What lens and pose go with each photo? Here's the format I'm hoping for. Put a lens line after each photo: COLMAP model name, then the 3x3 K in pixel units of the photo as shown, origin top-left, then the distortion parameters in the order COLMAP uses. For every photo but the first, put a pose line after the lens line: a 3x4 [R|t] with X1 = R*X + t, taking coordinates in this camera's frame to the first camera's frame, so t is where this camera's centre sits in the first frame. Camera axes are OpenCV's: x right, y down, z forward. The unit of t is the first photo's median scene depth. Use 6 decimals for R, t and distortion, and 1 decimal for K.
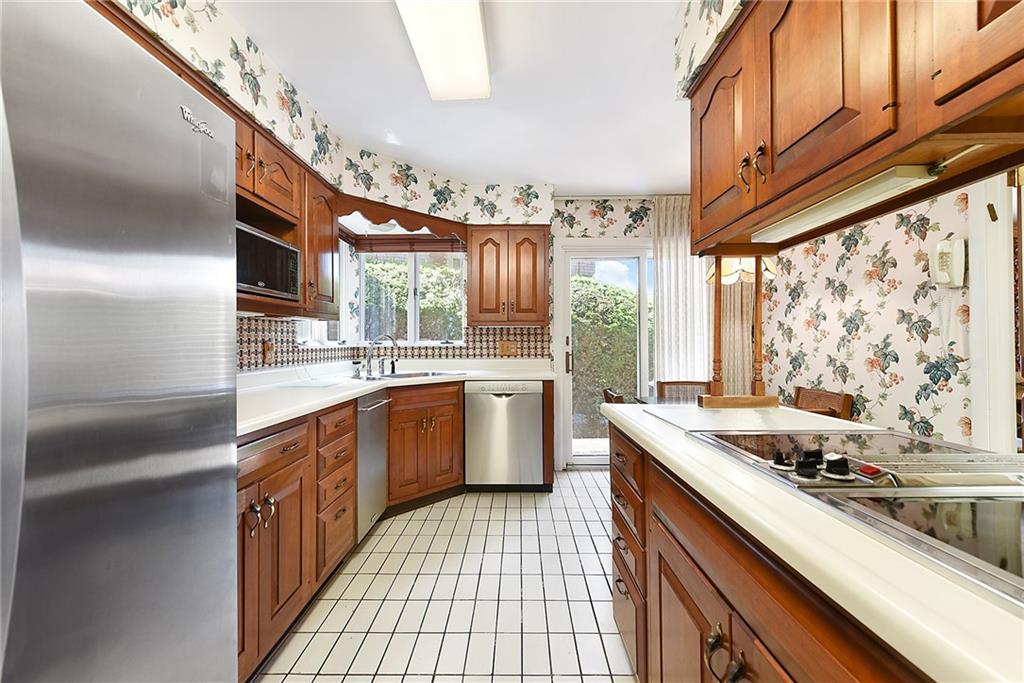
lens RADIAL K [[416.2, 0, 506.5], [0, 416.2, 342.2], [0, 0, 1]] dist [0.014112, -0.001370]
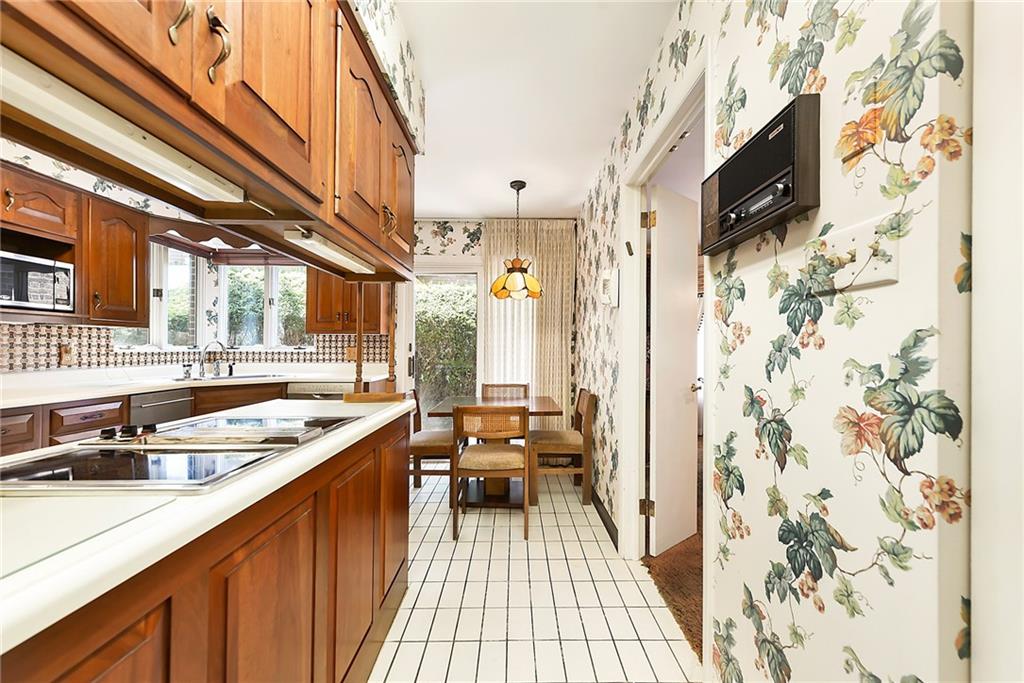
lens RADIAL K [[416.2, 0, 519.7], [0, 416.2, 344.9], [0, 0, 1]] dist [0.014112, -0.001370]
pose [[0.999367, 0.007995, 0.034652, 0.401026], [-0.007621, 0.999912, -0.010900, -0.000152], [-0.034736, 0.010629, 0.999340, -0.119438]]
